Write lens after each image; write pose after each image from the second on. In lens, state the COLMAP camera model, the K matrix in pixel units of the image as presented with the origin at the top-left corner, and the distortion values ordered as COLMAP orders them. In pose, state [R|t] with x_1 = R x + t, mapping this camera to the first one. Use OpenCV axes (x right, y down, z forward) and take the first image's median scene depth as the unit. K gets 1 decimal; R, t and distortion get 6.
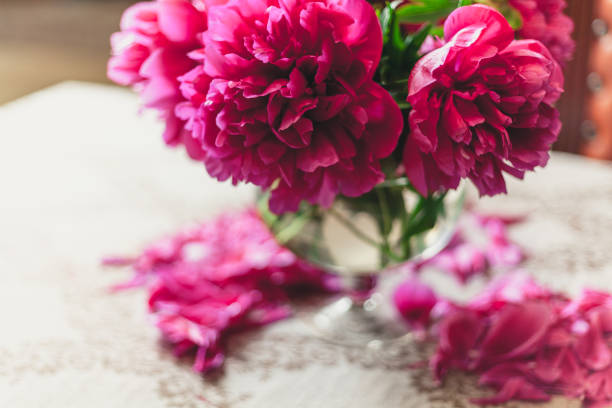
lens RADIAL K [[980.4, 0, 306.0], [0, 980.4, 204.0], [0, 0, 1]] dist [-0.005582, -0.043135]
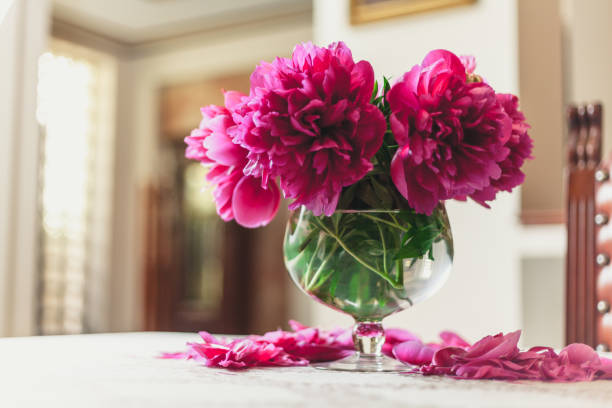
lens RADIAL K [[951.2, 0, 306.0], [0, 951.2, 204.0], [0, 0, 1]] dist [-0.002053, 0.004439]
pose [[0.994220, 0.026800, -0.103967, 0.130976], [-0.074043, 0.872382, -0.483185, 0.682682], [0.077749, 0.488090, 0.869324, -0.126983]]
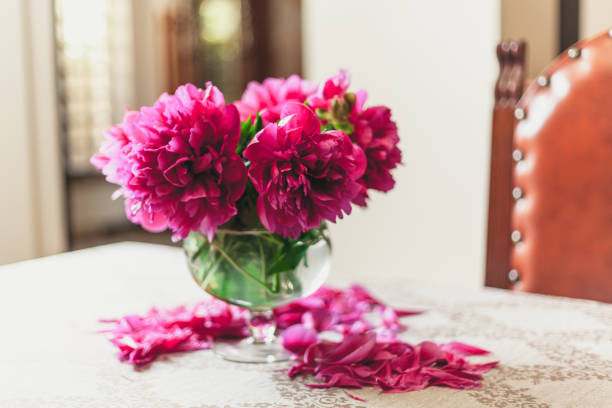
lens RADIAL K [[951.2, 0, 306.0], [0, 951.2, 204.0], [0, 0, 1]] dist [-0.002053, 0.004439]
pose [[0.988738, 0.026063, -0.147368, 0.424658], [-0.065832, 0.960072, -0.271898, 0.376935], [0.134397, 0.278537, 0.950976, -0.433611]]
